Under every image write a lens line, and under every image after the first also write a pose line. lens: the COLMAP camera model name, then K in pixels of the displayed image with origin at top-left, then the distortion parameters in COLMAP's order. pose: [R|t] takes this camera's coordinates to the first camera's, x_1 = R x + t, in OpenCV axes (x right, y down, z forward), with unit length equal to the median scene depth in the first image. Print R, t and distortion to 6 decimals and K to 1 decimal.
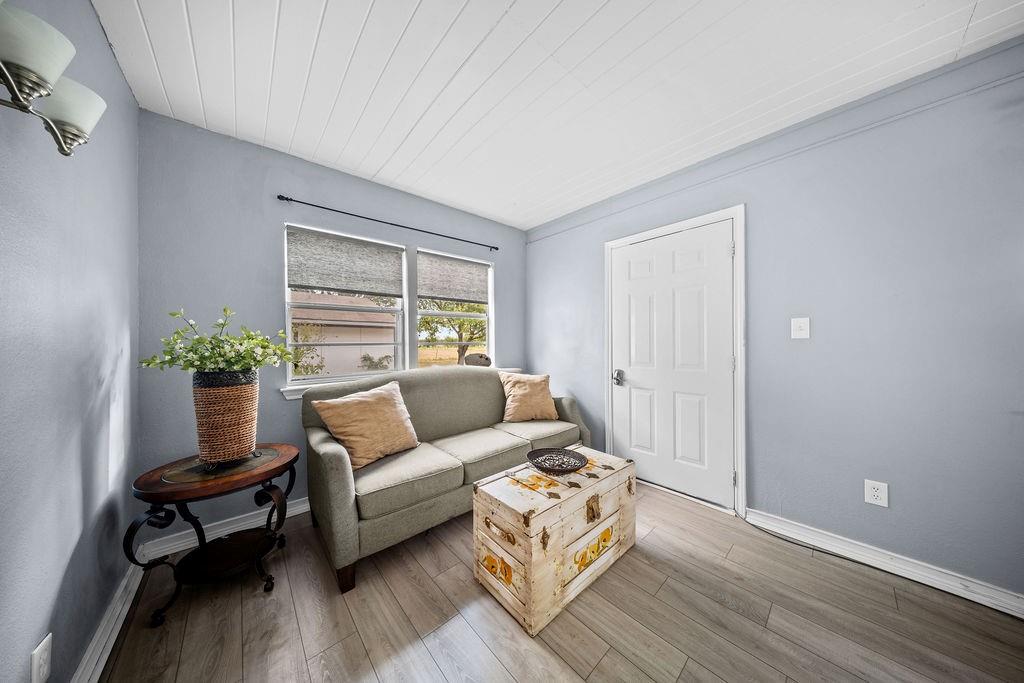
lens RADIAL K [[299.4, 0, 513.9], [0, 299.4, 342.8], [0, 0, 1]] dist [0.006972, -0.003072]
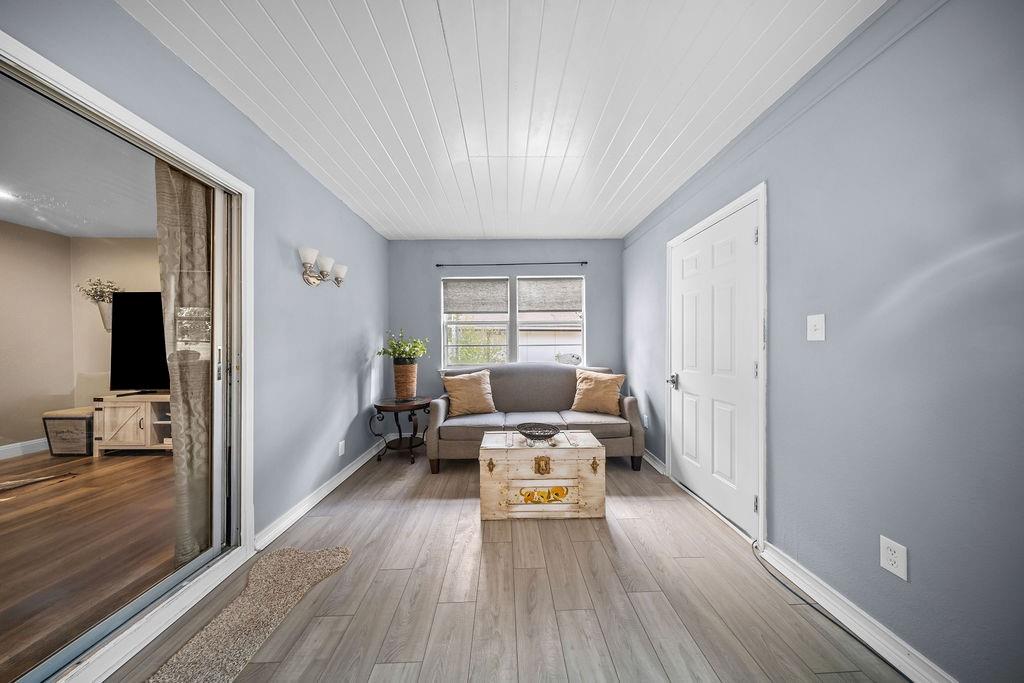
lens RADIAL K [[299.4, 0, 513.9], [0, 299.4, 342.8], [0, 0, 1]] dist [0.006972, -0.003072]
pose [[0.764707, -0.001431, -0.644377, 0.801865], [0.000469, 0.999999, -0.001663, -0.007844], [0.644378, 0.000970, 0.764706, -0.106979]]
